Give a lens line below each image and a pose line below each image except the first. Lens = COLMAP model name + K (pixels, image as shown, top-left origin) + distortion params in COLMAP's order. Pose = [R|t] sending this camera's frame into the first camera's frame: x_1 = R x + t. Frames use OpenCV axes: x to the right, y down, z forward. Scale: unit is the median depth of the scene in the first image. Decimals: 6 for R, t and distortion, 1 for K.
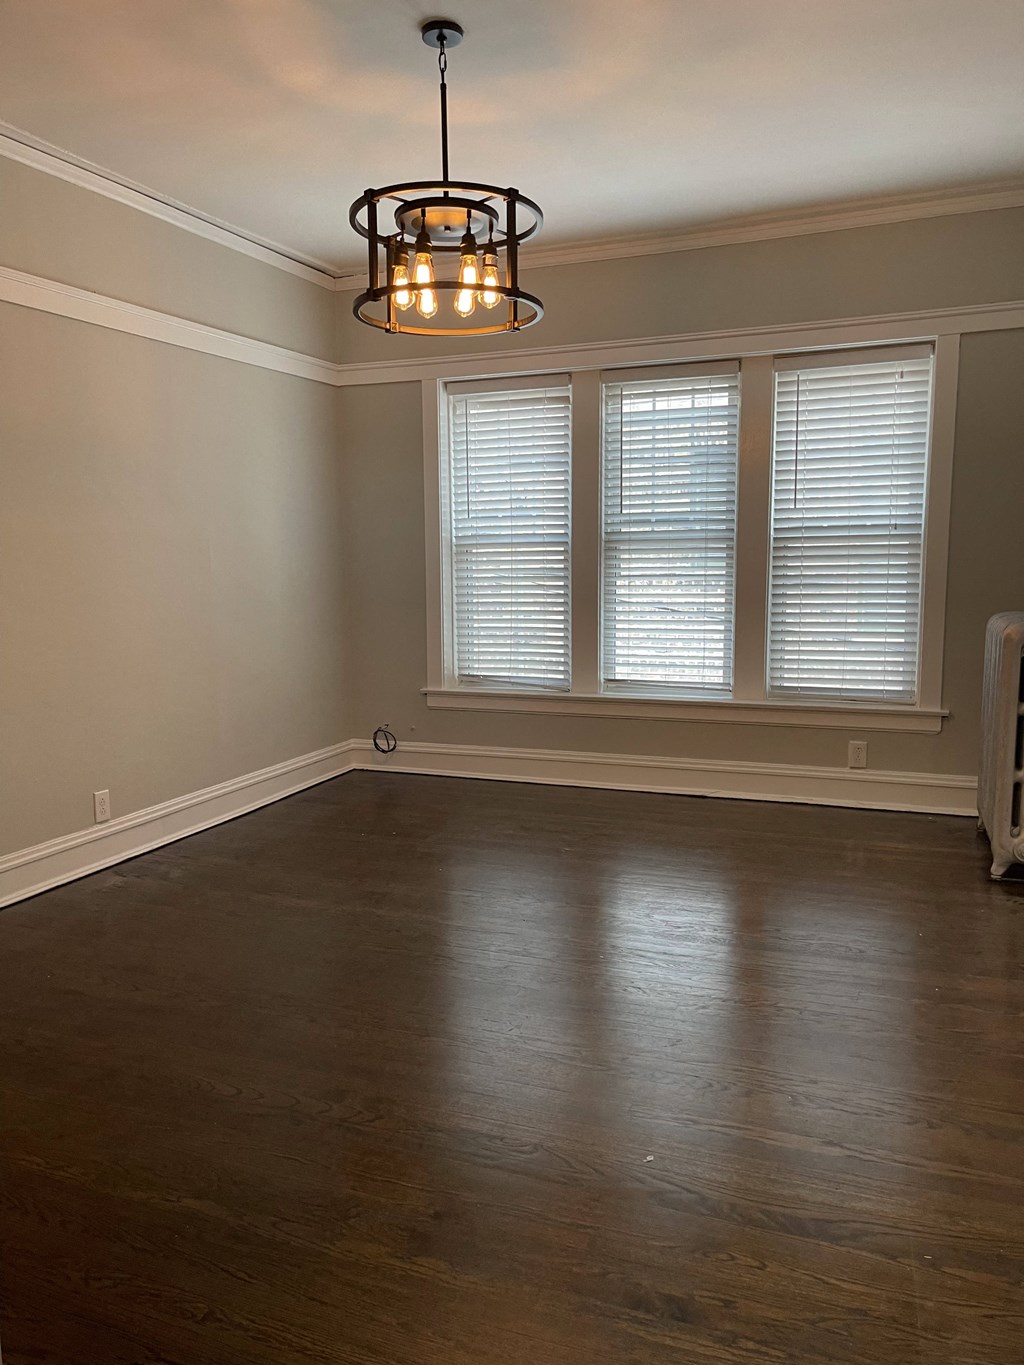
lens RADIAL K [[1042.9, 0, 524.6], [0, 1042.9, 685.4], [0, 0, 1]] dist [0.081999, -0.101983]
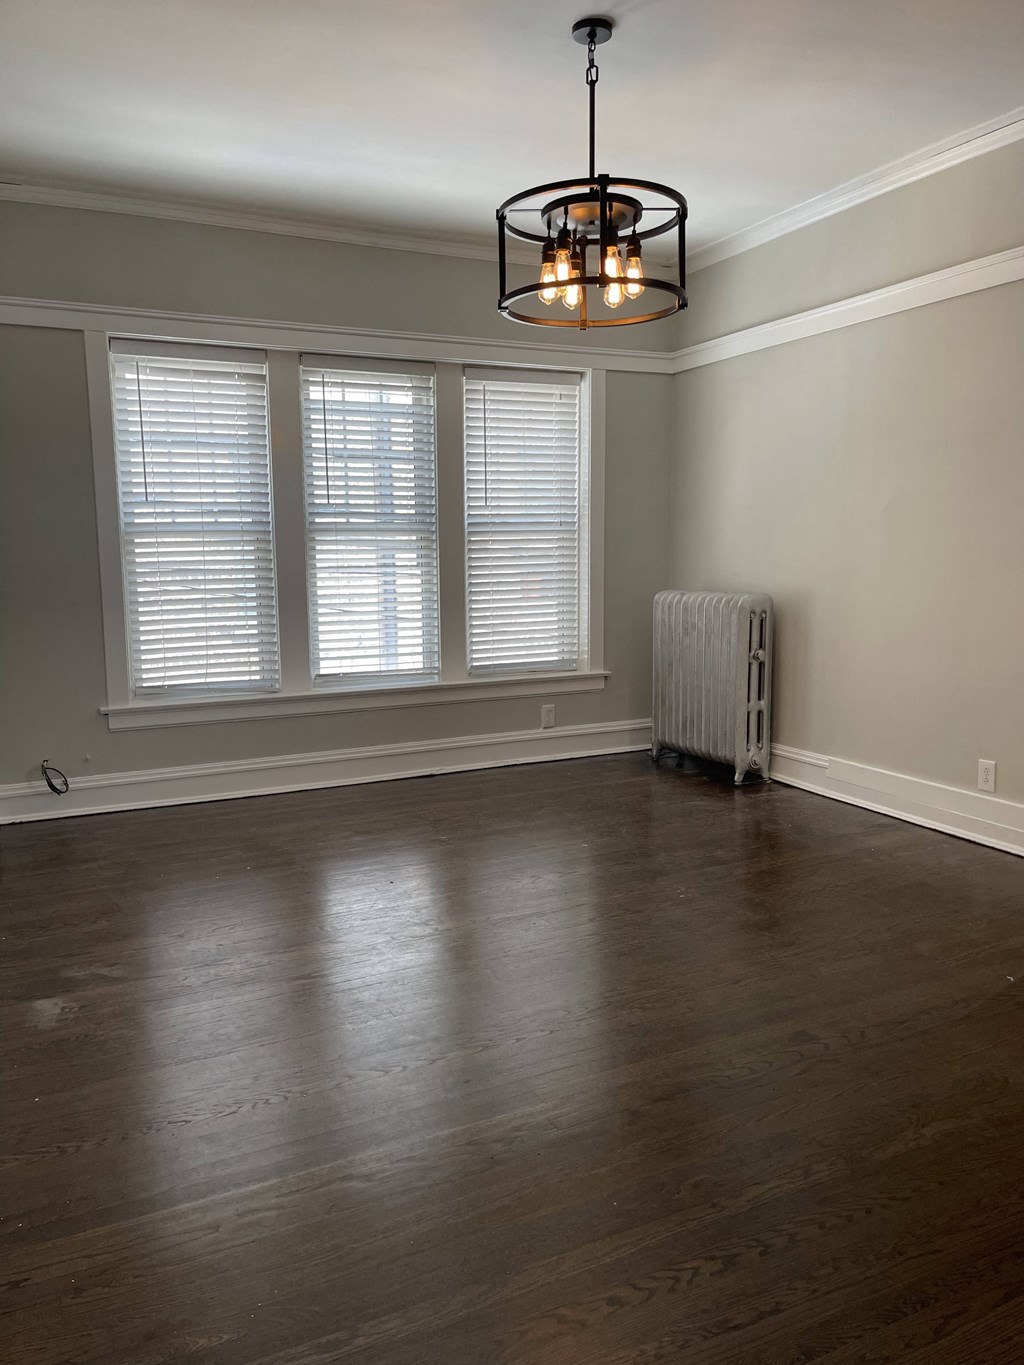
lens RADIAL K [[1042.9, 0, 524.6], [0, 1042.9, 685.4], [0, 0, 1]] dist [0.081999, -0.101983]
pose [[0.669503, -0.097030, 0.736444, -0.520476], [0.096013, 0.994419, 0.043734, -0.020754], [-0.736578, 0.041428, 0.675083, 0.212286]]
